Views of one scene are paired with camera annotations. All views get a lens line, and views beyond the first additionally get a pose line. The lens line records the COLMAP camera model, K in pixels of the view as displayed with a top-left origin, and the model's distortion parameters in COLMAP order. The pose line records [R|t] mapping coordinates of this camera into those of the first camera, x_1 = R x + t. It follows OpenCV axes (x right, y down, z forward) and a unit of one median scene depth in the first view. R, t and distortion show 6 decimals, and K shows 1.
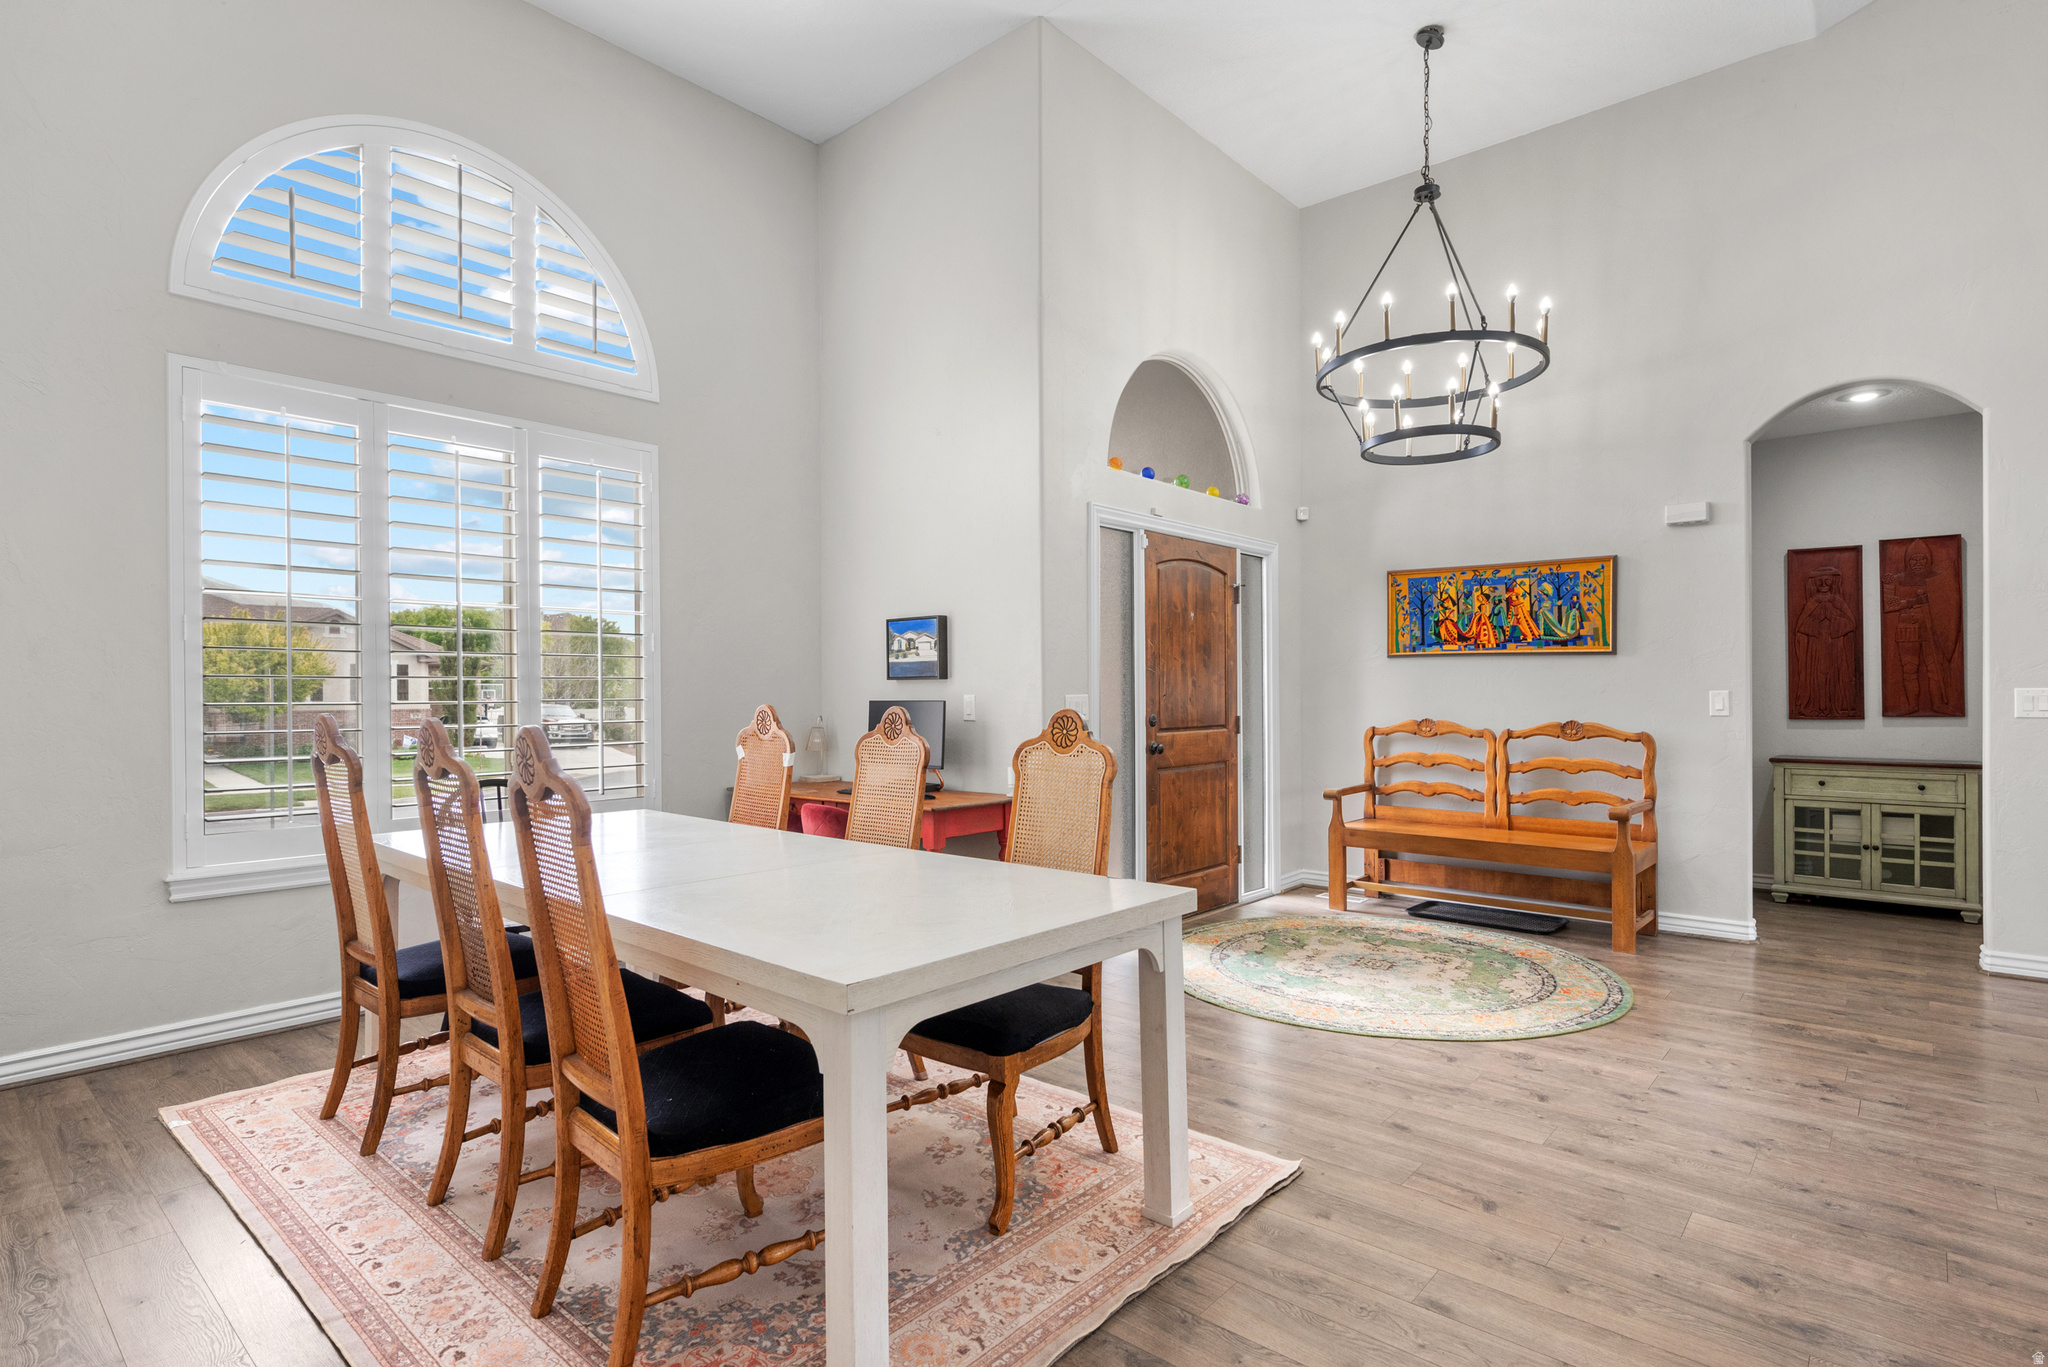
lens RADIAL K [[1022.2, 0, 1028.5], [0, 1022.2, 689.0], [0, 0, 1]] dist [0.012843, -0.000073]
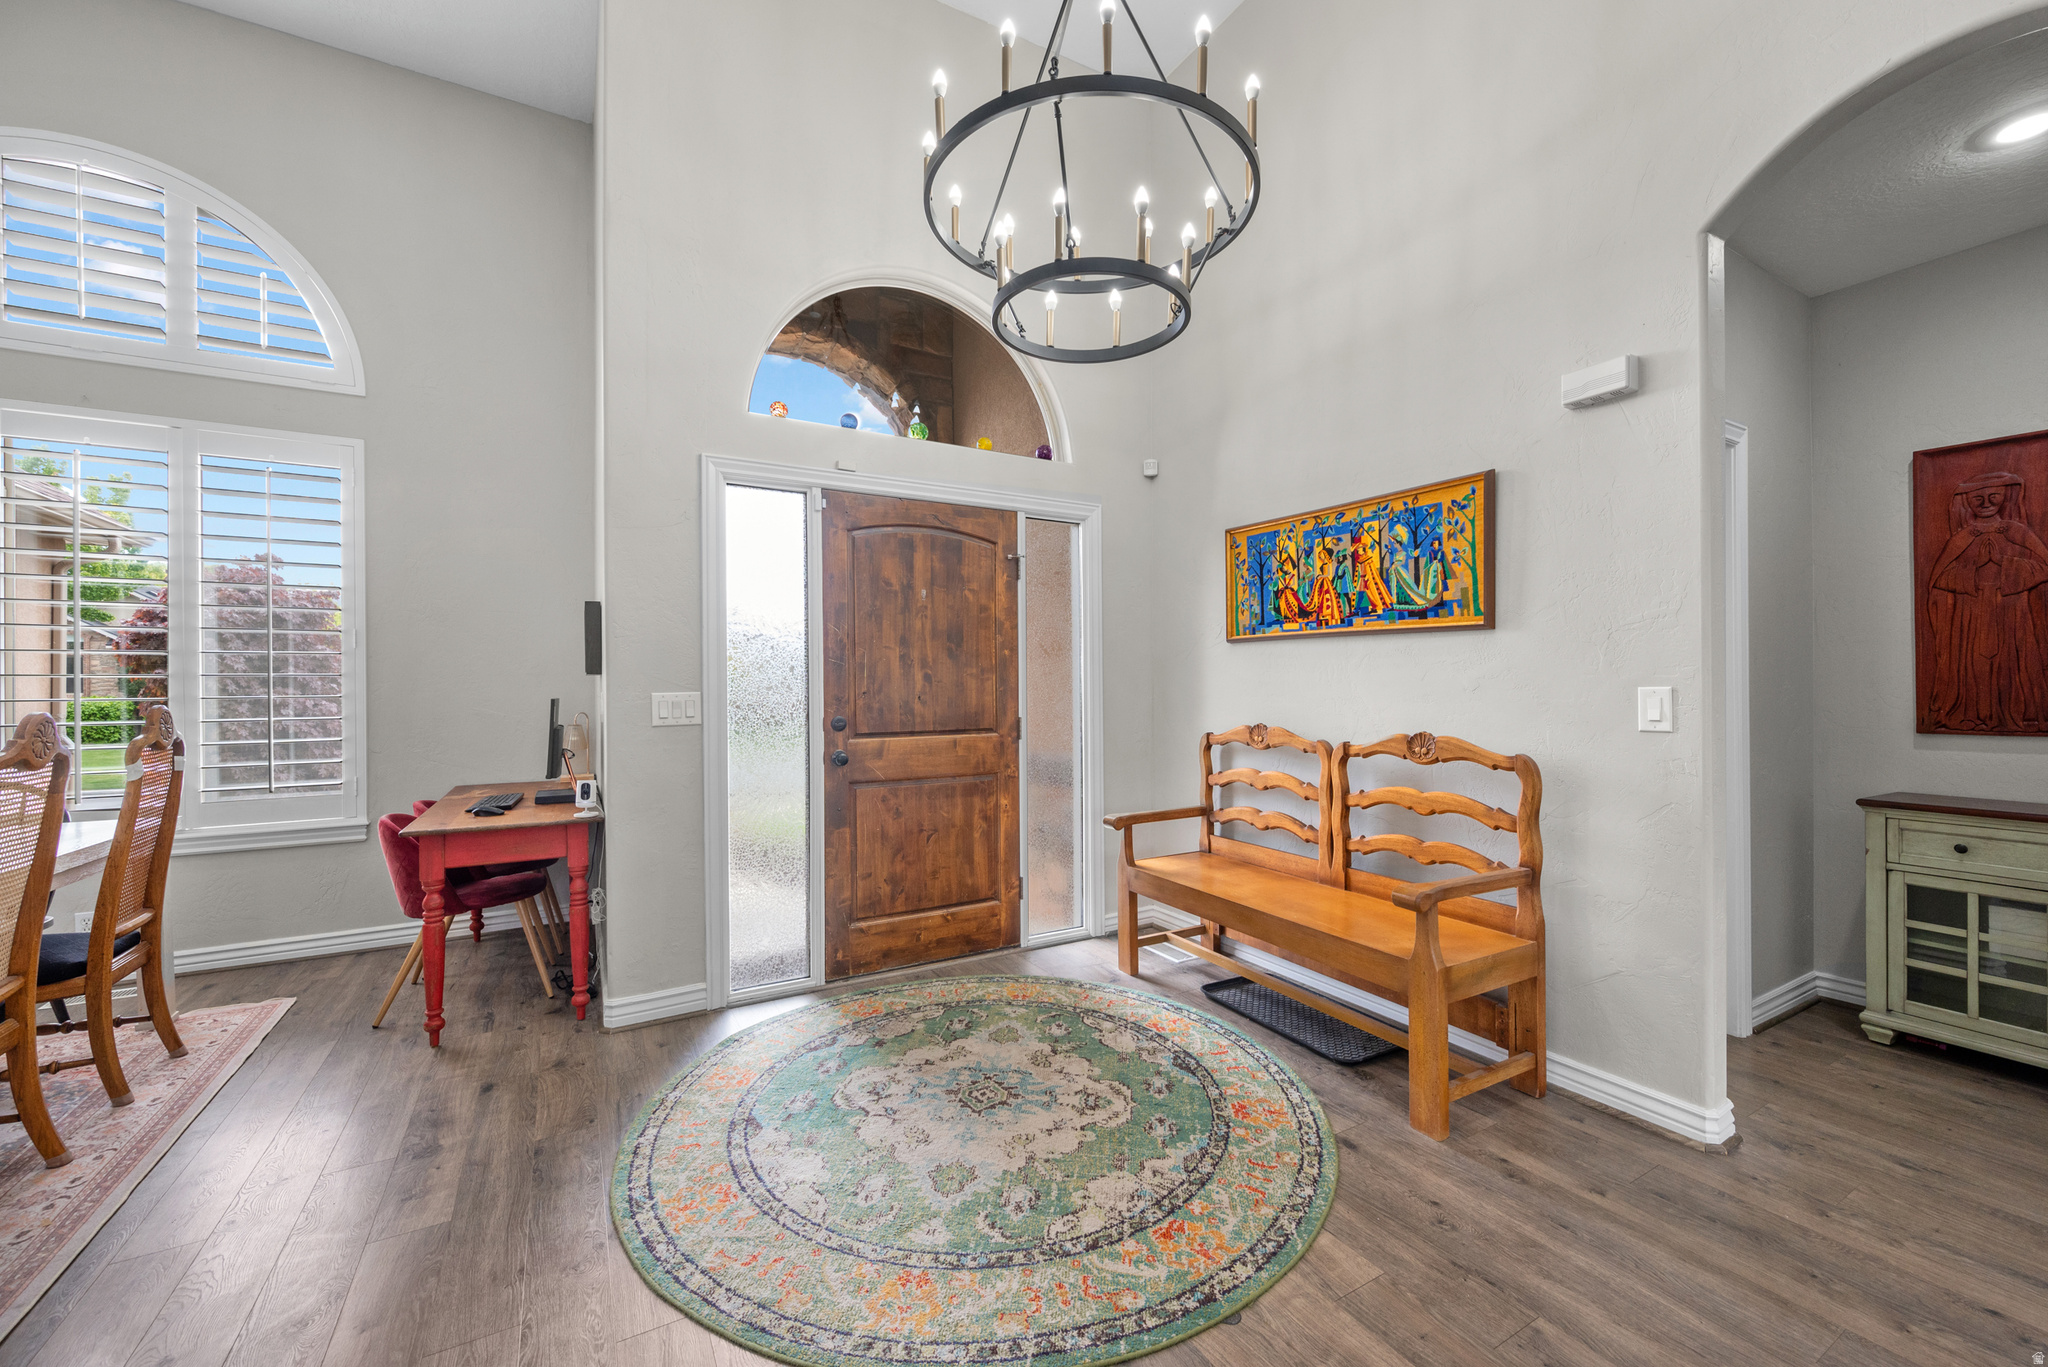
lens RADIAL K [[802.8, 0, 1022.1], [0, 802.8, 683.5], [0, 0, 1]] dist [0.002272, 0.000663]
pose [[0.944224, -0.001656, -0.329298, 0.442008], [0.001486, 0.999999, -0.000770, -0.000177], [0.329299, 0.000238, 0.944226, 0.422748]]
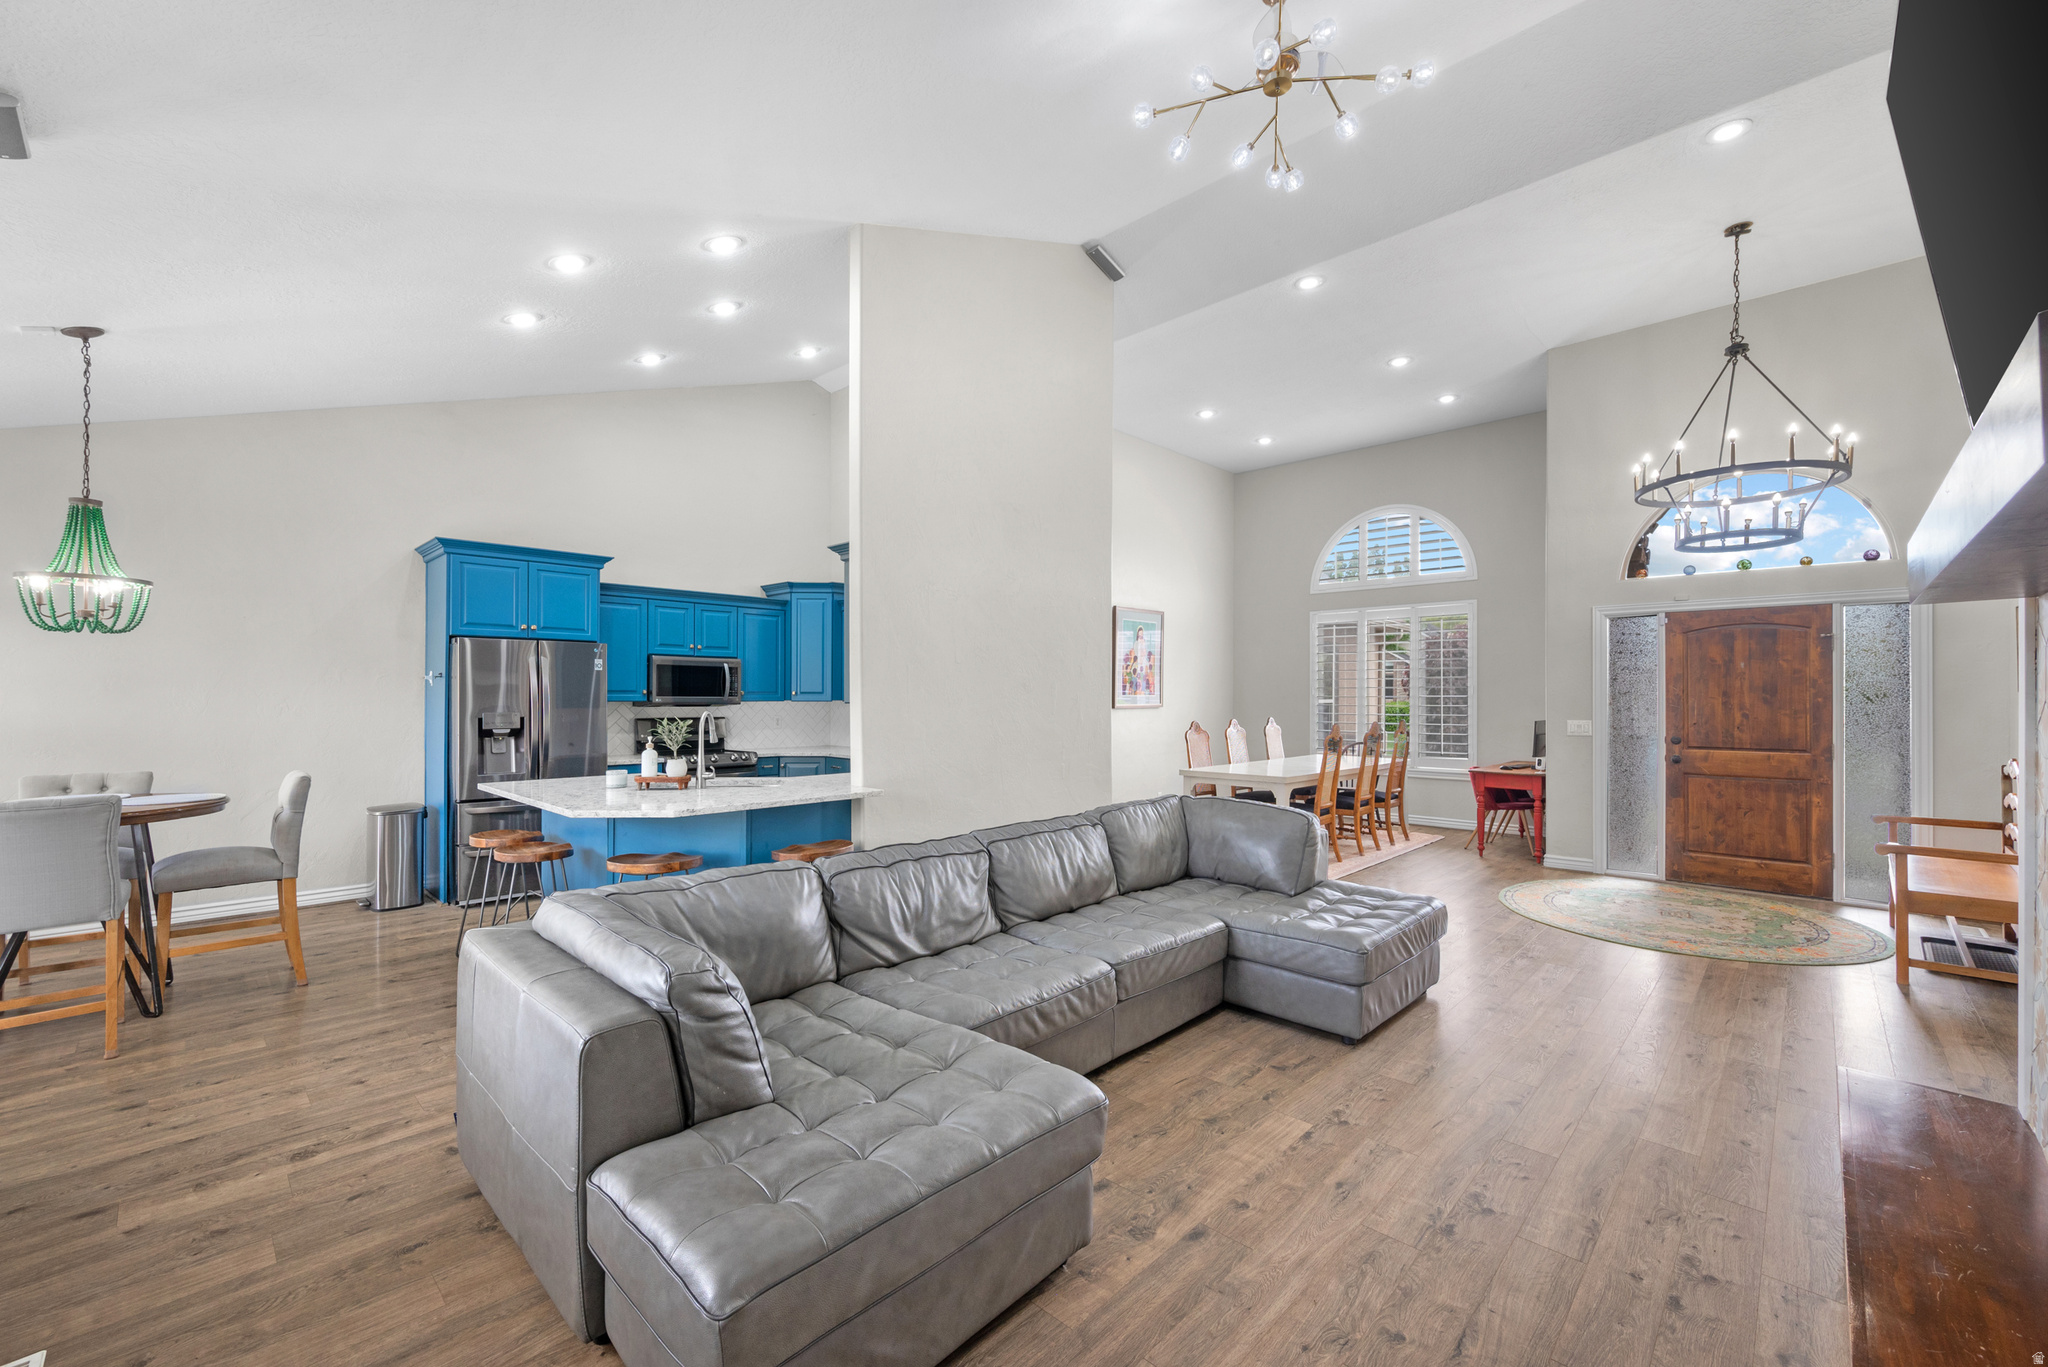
lens RADIAL K [[842.0, 0, 1024.9], [0, 842.0, 693.9], [0, 0, 1]] dist [0.000903, 0.000042]
pose [[-0.040193, 0.004641, -0.999181, 1.294793], [0.001391, 0.999989, 0.004589, -0.040253], [0.999191, -0.001205, -0.040199, 0.106580]]
